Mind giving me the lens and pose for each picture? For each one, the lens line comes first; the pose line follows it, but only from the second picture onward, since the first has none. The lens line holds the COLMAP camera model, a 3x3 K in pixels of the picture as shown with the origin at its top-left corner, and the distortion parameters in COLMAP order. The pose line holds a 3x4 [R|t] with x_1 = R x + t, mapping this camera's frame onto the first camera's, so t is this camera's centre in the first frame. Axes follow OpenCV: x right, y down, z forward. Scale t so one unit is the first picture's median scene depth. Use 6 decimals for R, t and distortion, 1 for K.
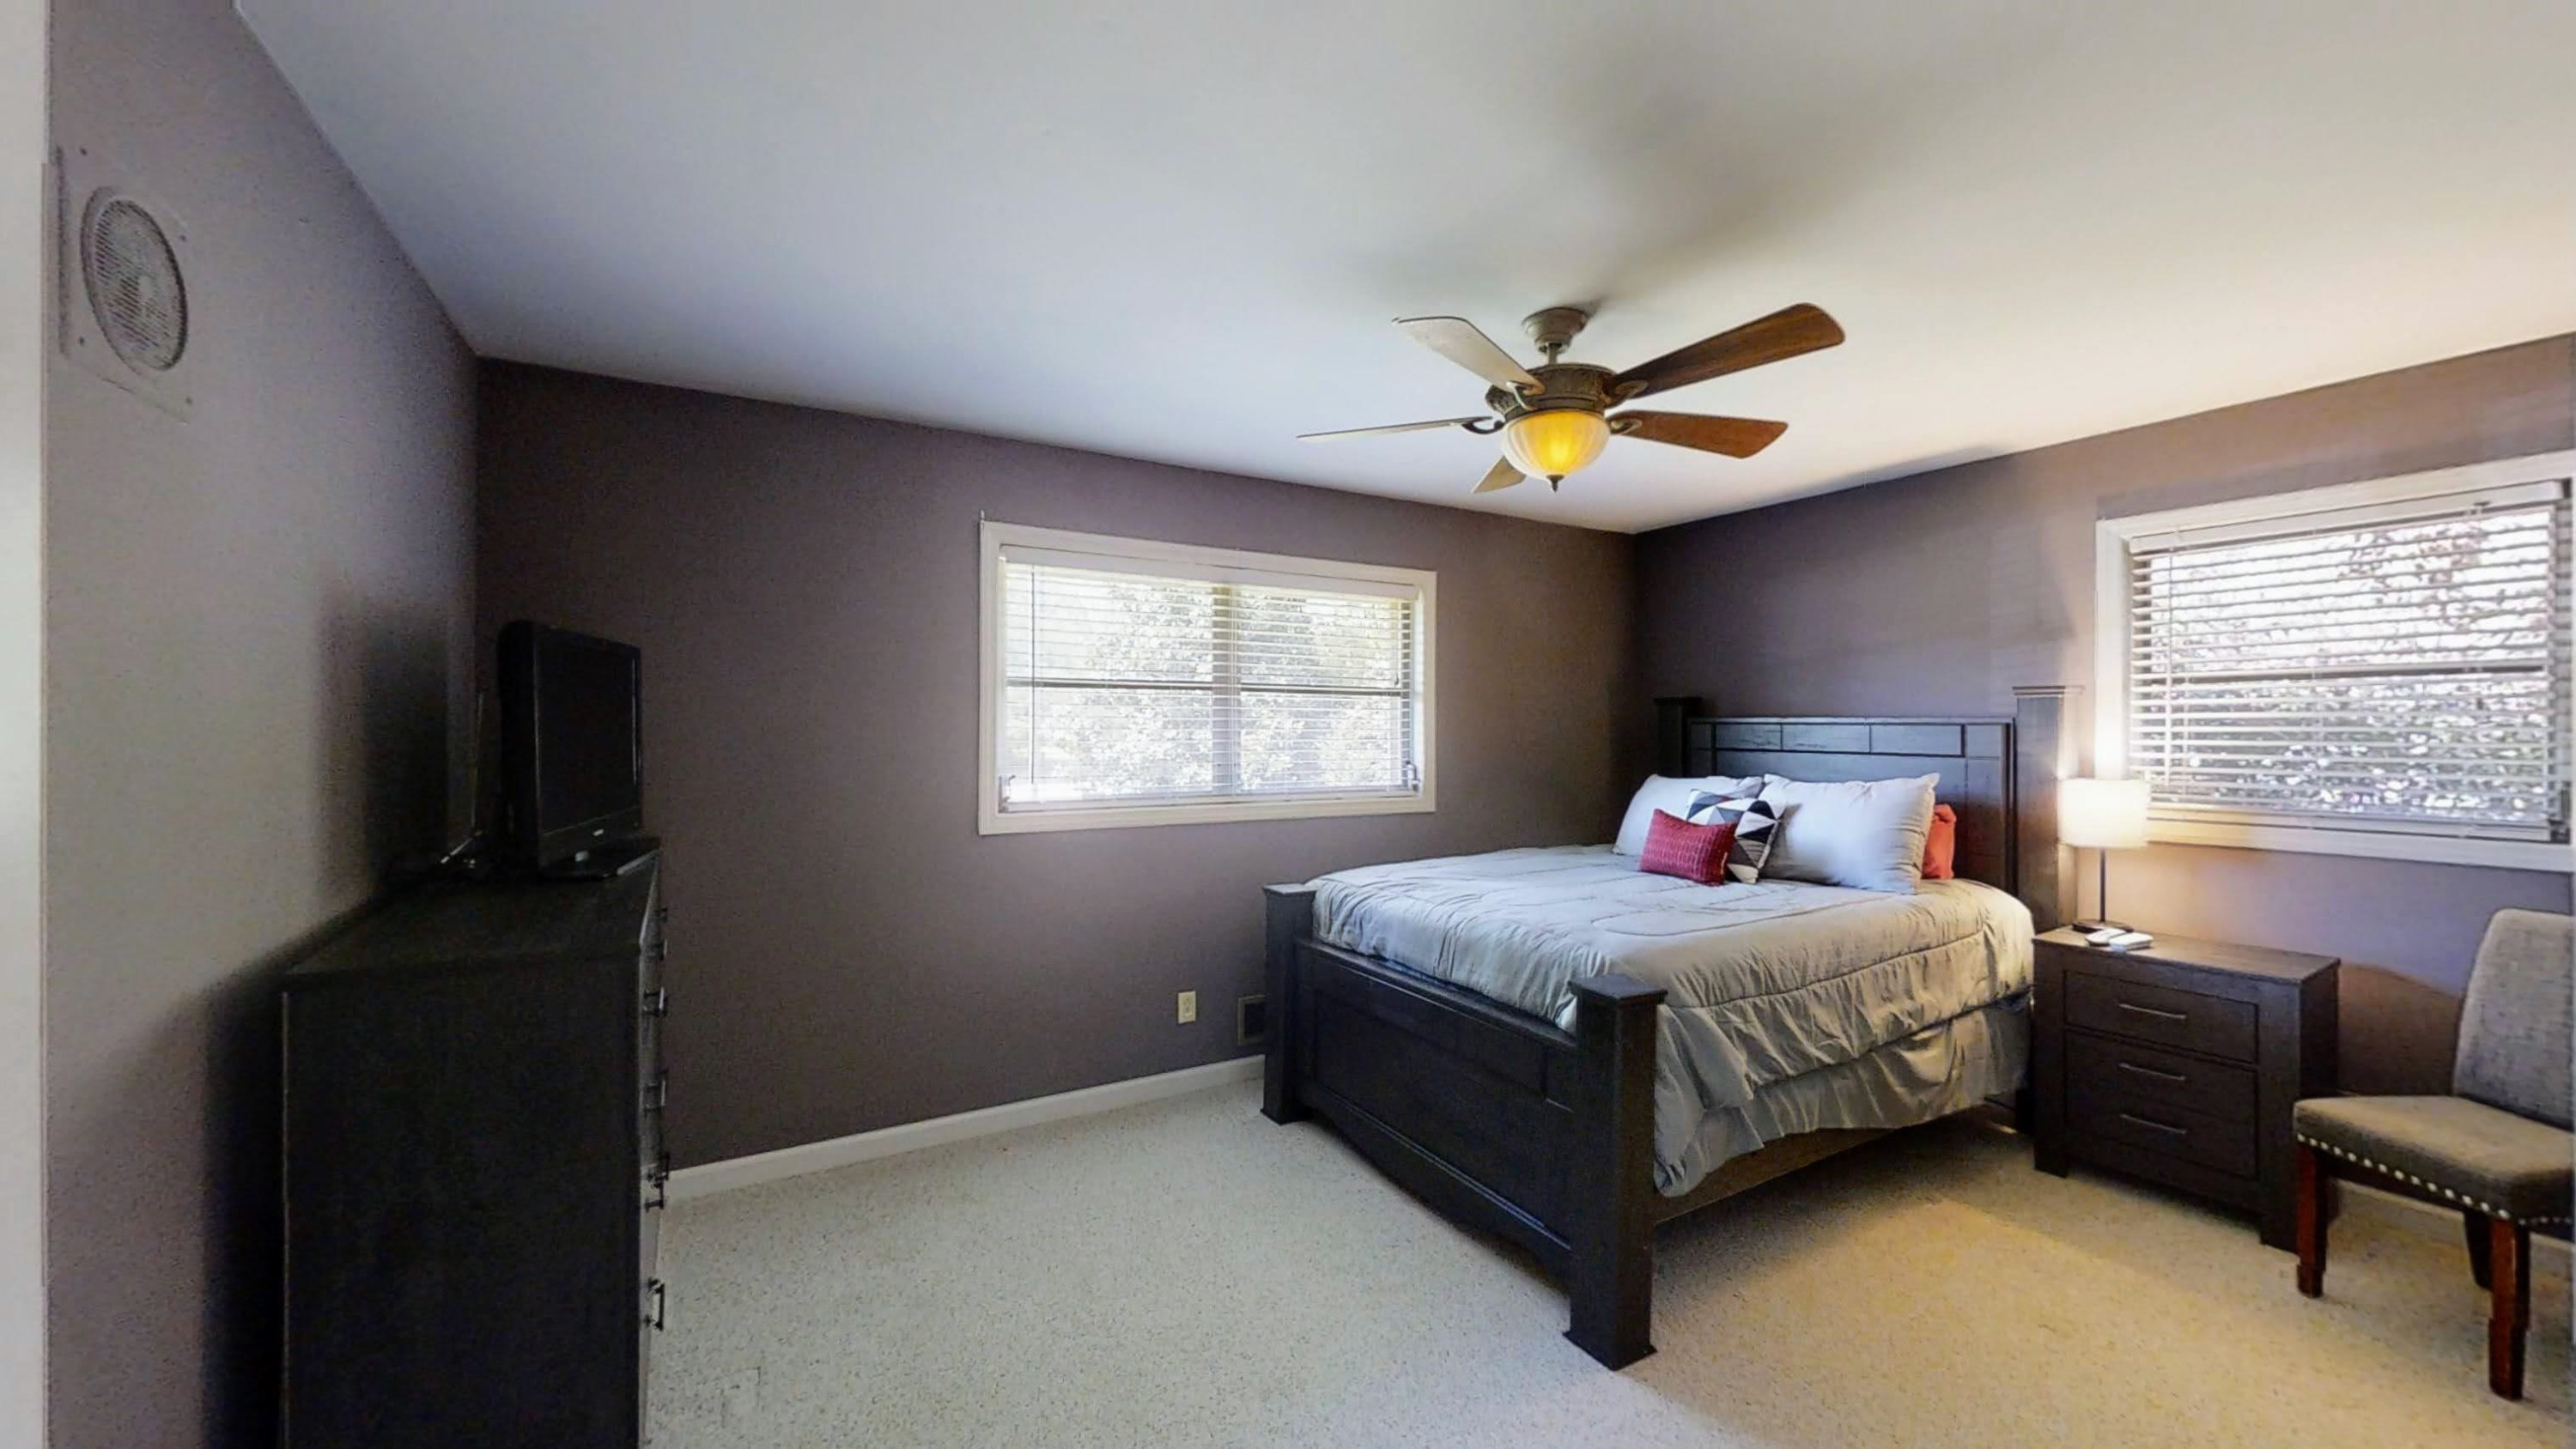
lens RADIAL K [[946.7, 0, 1288.1], [0, 946.7, 730.4], [0, 0, 1]] dist [0.001053, 0.000070]
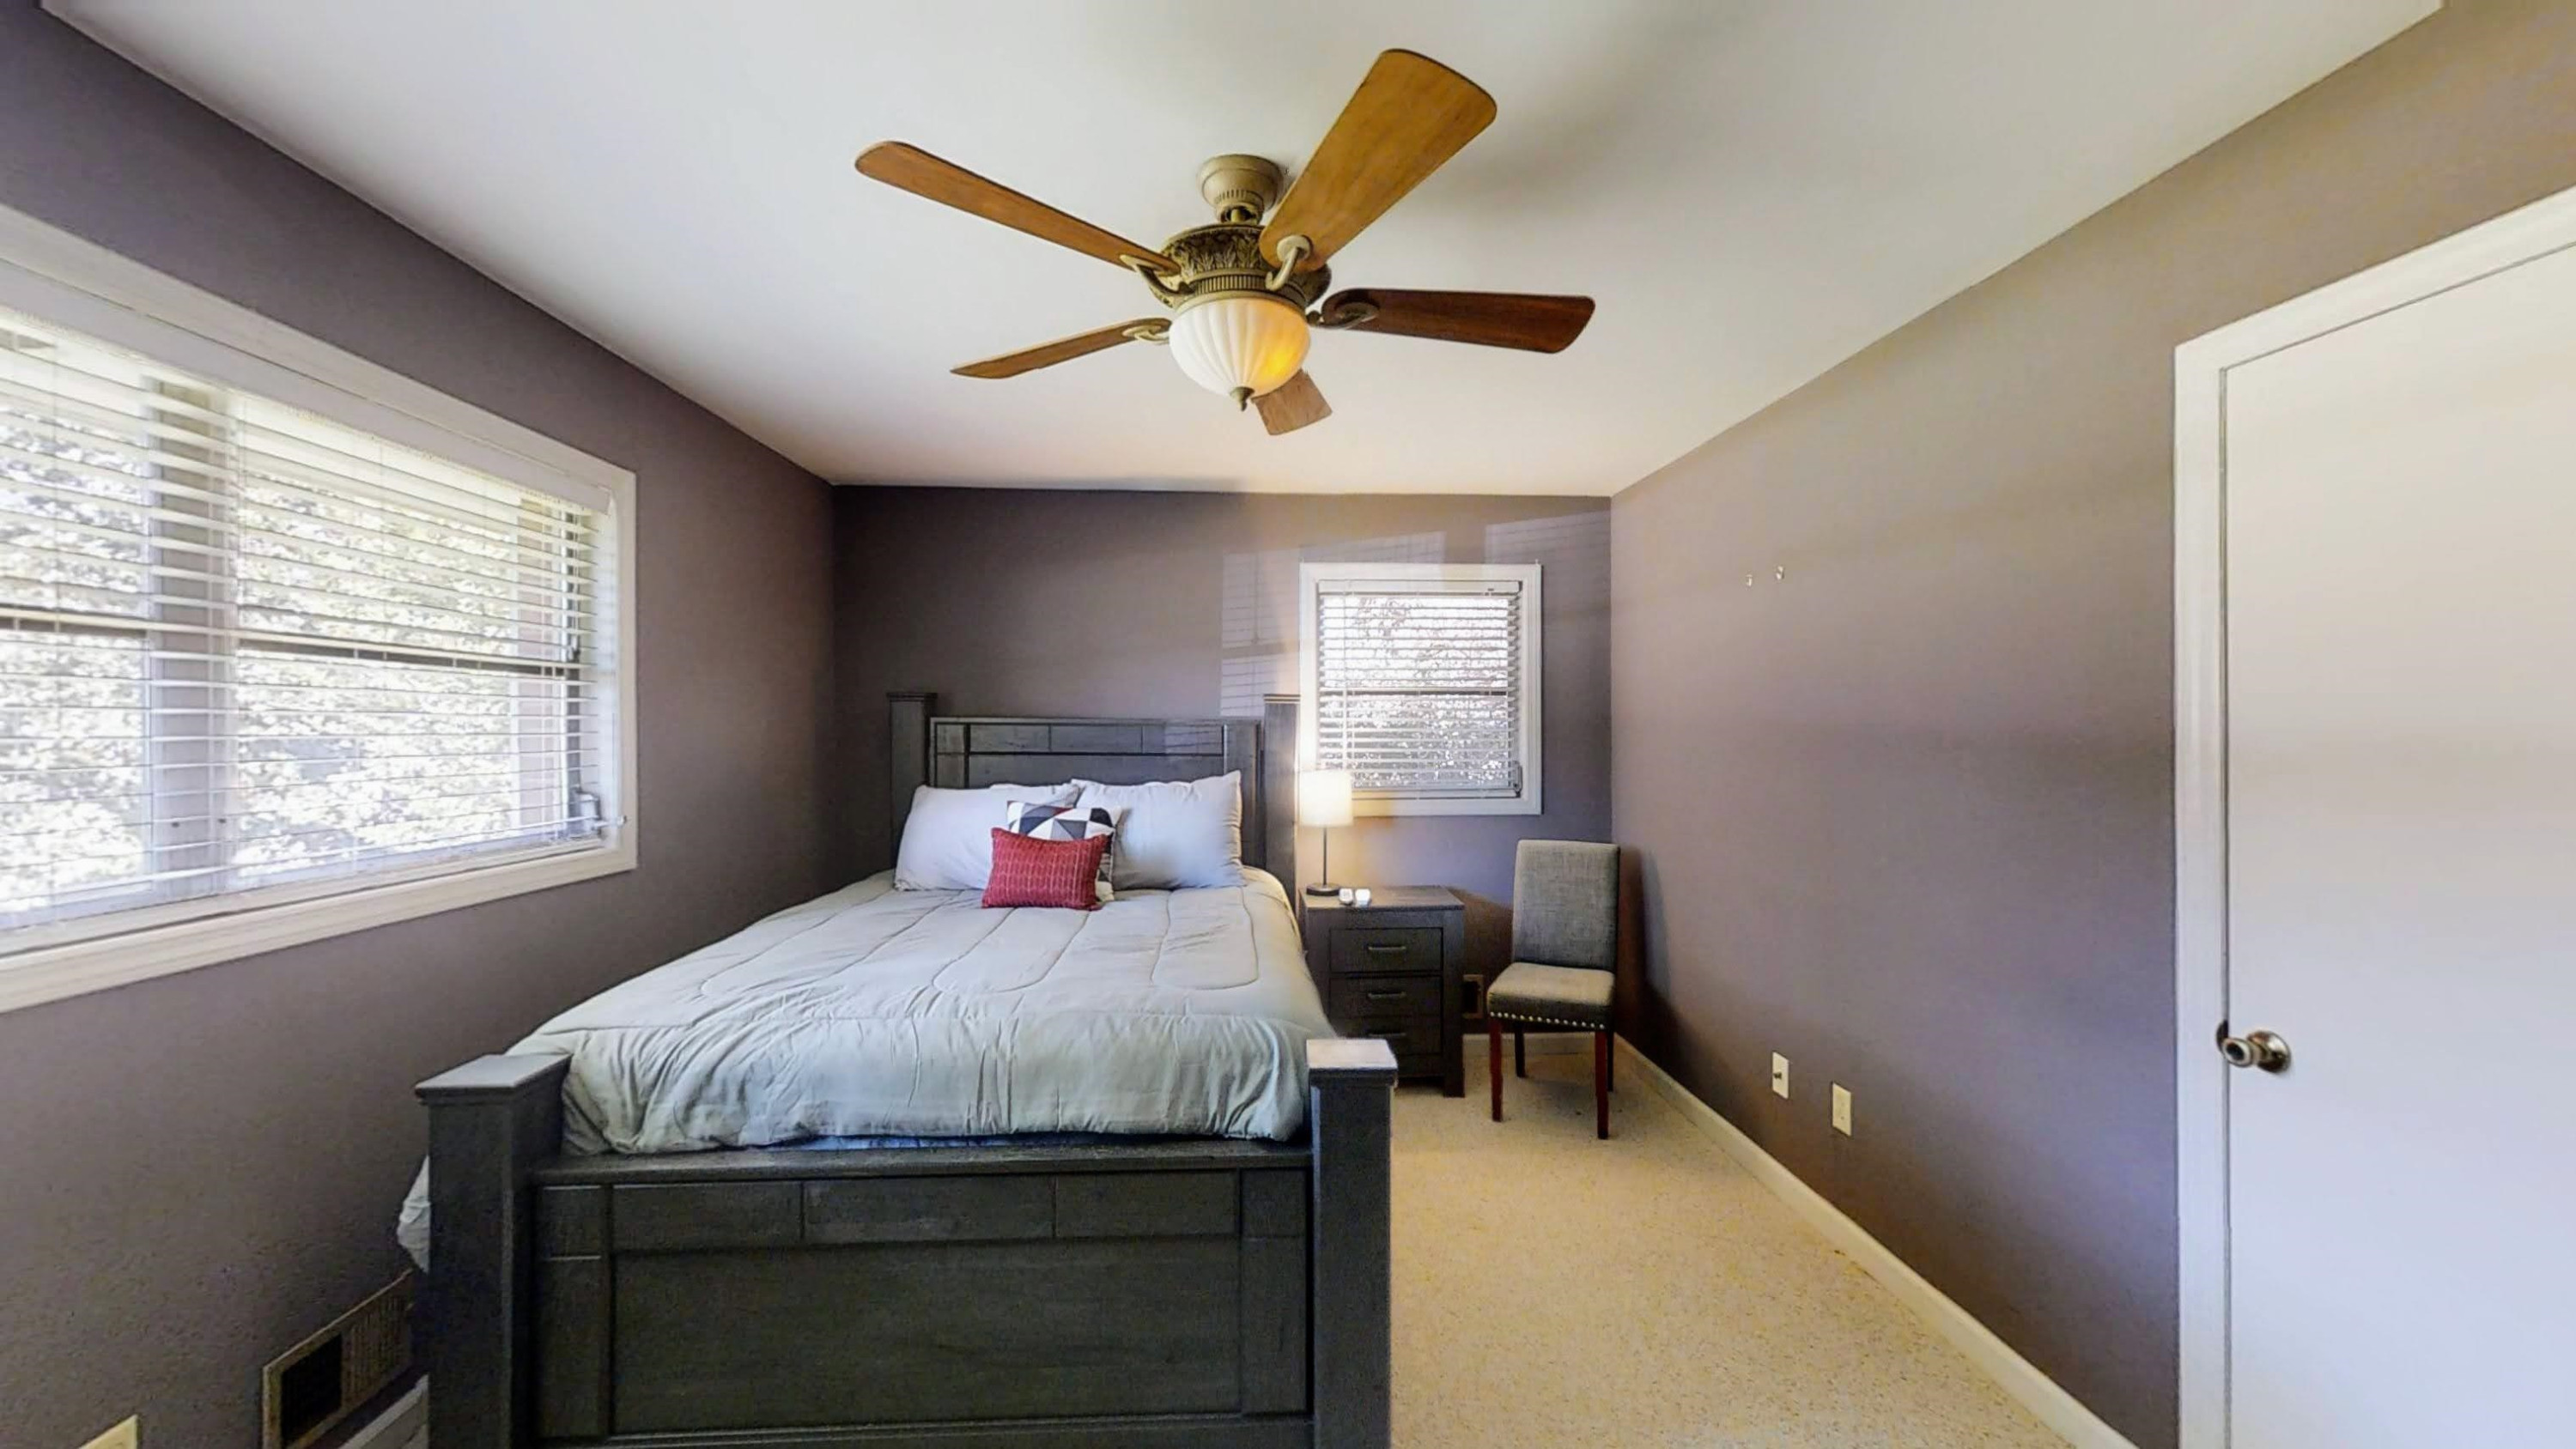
lens RADIAL K [[946.7, 0, 1288.1], [0, 946.7, 730.4], [0, 0, 1]] dist [0.001053, 0.000070]
pose [[0.448669, -0.003841, 0.893690, -0.259245], [0.002851, 0.999992, 0.002866, -0.004421], [-0.893693, 0.001261, 0.448677, 0.458142]]
